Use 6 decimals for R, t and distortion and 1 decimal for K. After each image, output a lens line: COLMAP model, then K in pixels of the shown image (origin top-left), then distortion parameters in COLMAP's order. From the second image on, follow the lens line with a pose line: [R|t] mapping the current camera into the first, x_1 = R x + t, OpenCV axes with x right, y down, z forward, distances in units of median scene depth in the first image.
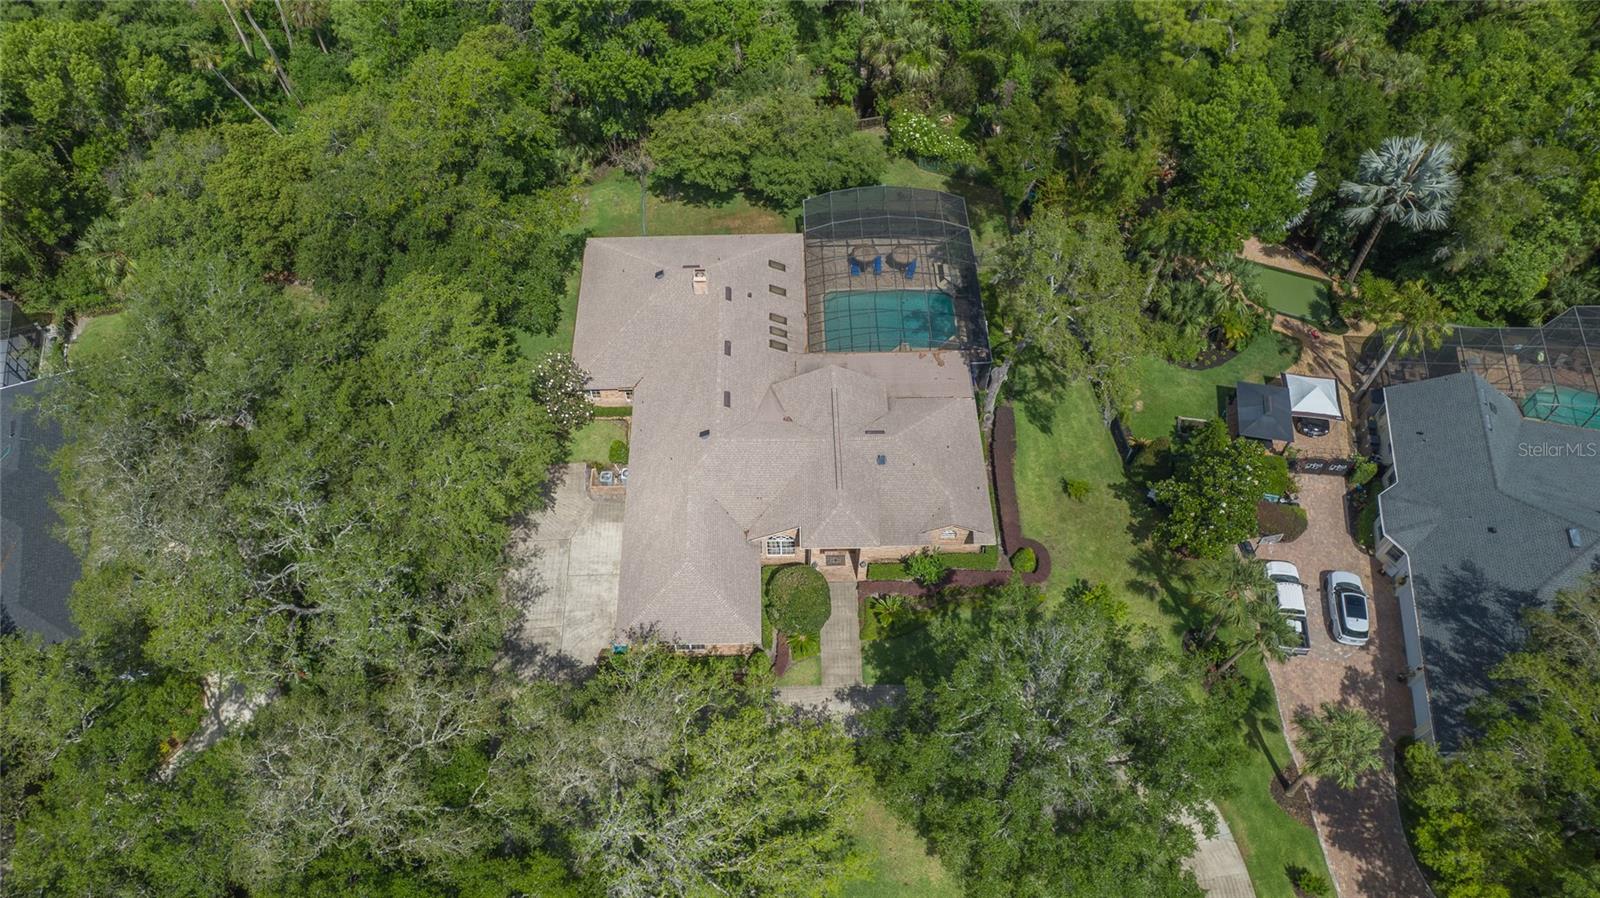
lens RADIAL K [[1089.8, 0, 800.0], [0, 1089.8, 449.0], [0, 0, 1]] dist [-0.006155, -0.002836]
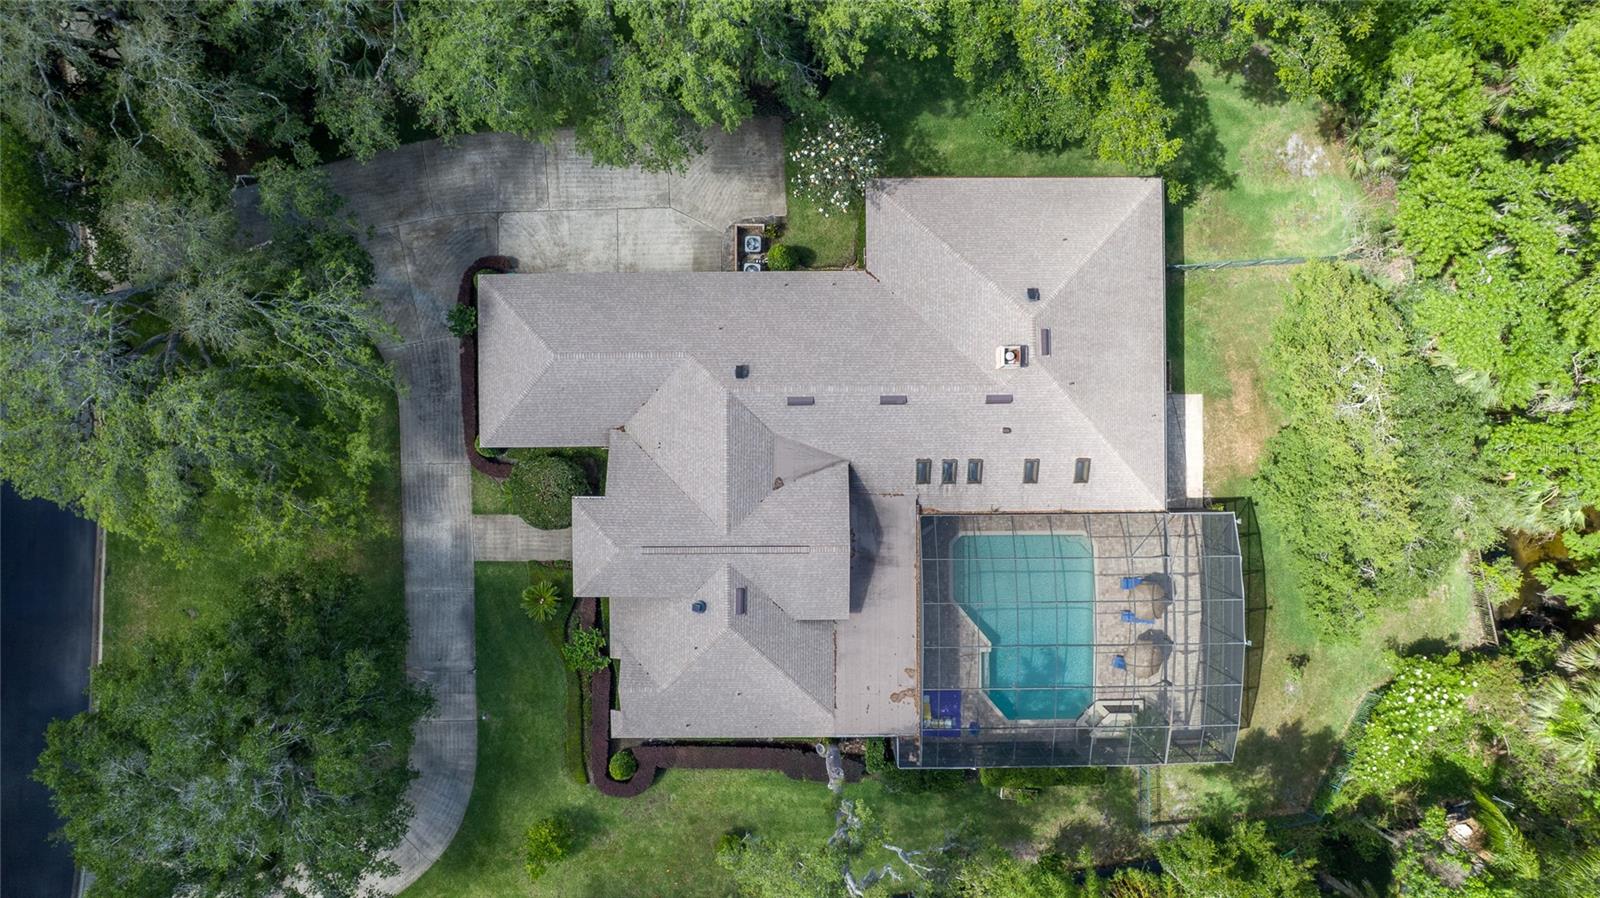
lens RADIAL K [[1039.8, 0, 800.0], [0, 1039.8, 449.0], [0, 0, 1]] dist [-0.060418, 0.070250]
pose [[-0.016527, 0.999775, 0.013280, -0.044231], [-0.811977, -0.021171, 0.583306, -0.443261], [0.583456, -0.001143, 0.812144, 0.435555]]
